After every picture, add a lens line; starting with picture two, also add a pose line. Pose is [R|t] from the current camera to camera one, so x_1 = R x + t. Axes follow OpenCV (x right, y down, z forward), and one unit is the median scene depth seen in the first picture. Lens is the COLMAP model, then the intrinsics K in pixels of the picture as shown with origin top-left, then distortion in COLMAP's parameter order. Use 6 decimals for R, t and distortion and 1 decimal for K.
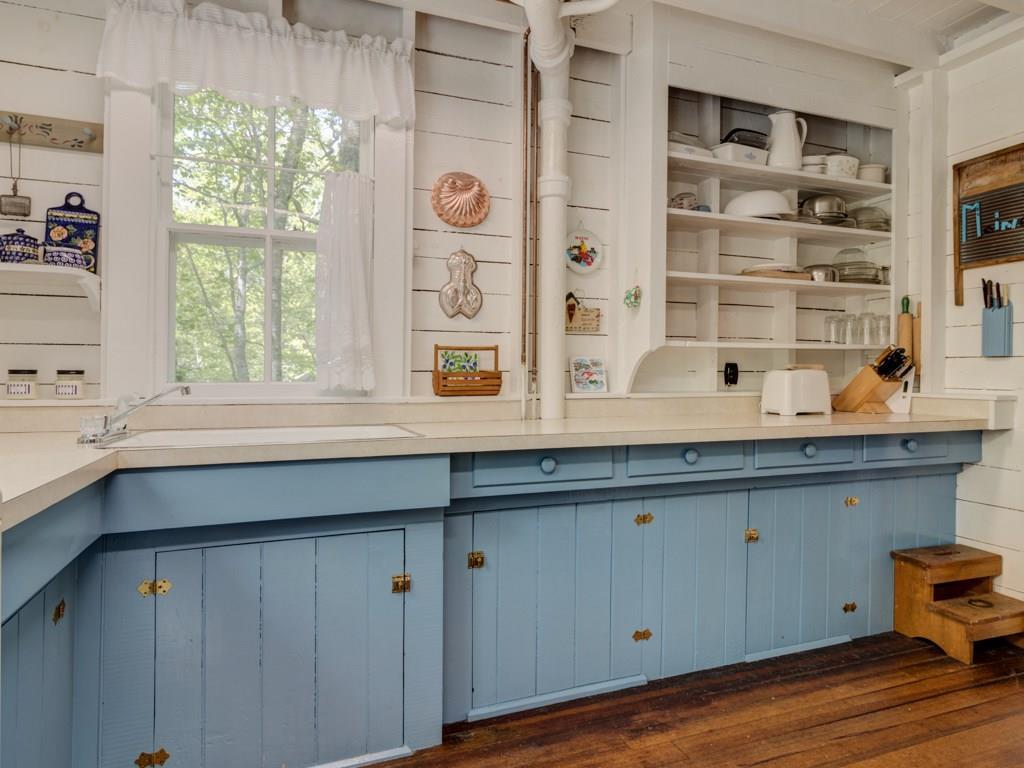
lens RADIAL K [[563.2, 0, 512.0], [0, 563.2, 387.6], [0, 0, 1]] dist [-0.001071, -0.000021]
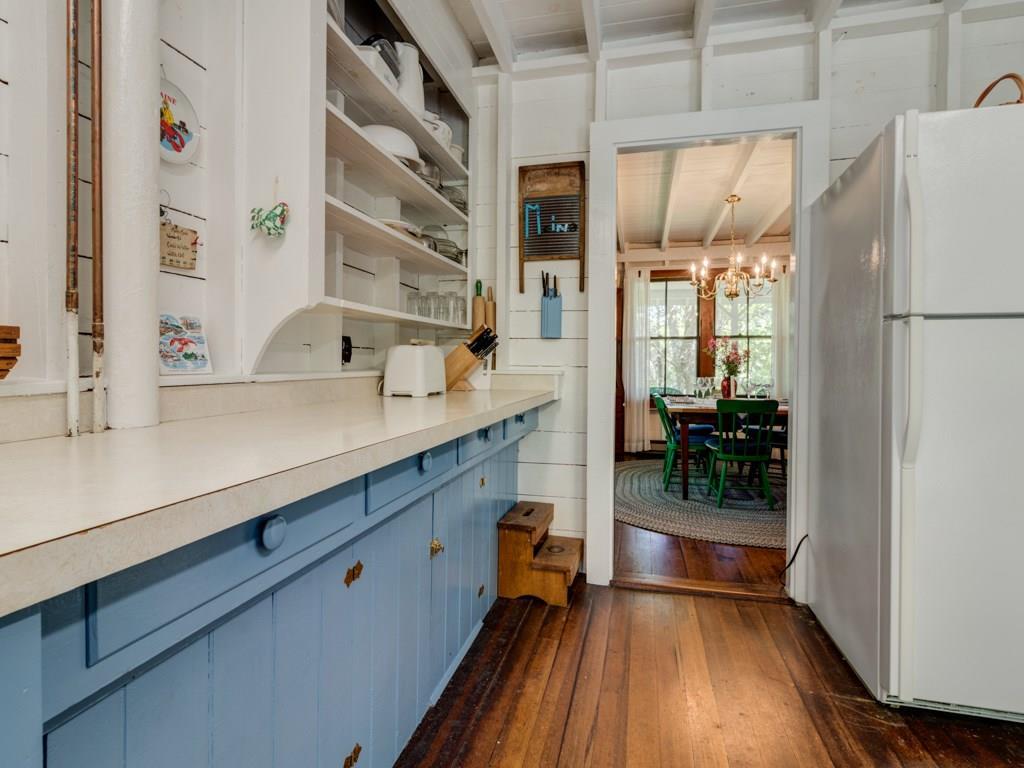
lens RADIAL K [[537.4, 0, 512.1], [0, 537.4, 379.1], [0, 0, 1]] dist [0.002637, 0.000094]
pose [[0.584097, -0.025059, 0.811297, -0.111704], [0.016794, 0.999682, 0.018787, 0.008679], [-0.811510, 0.002651, 0.584332, 0.408847]]
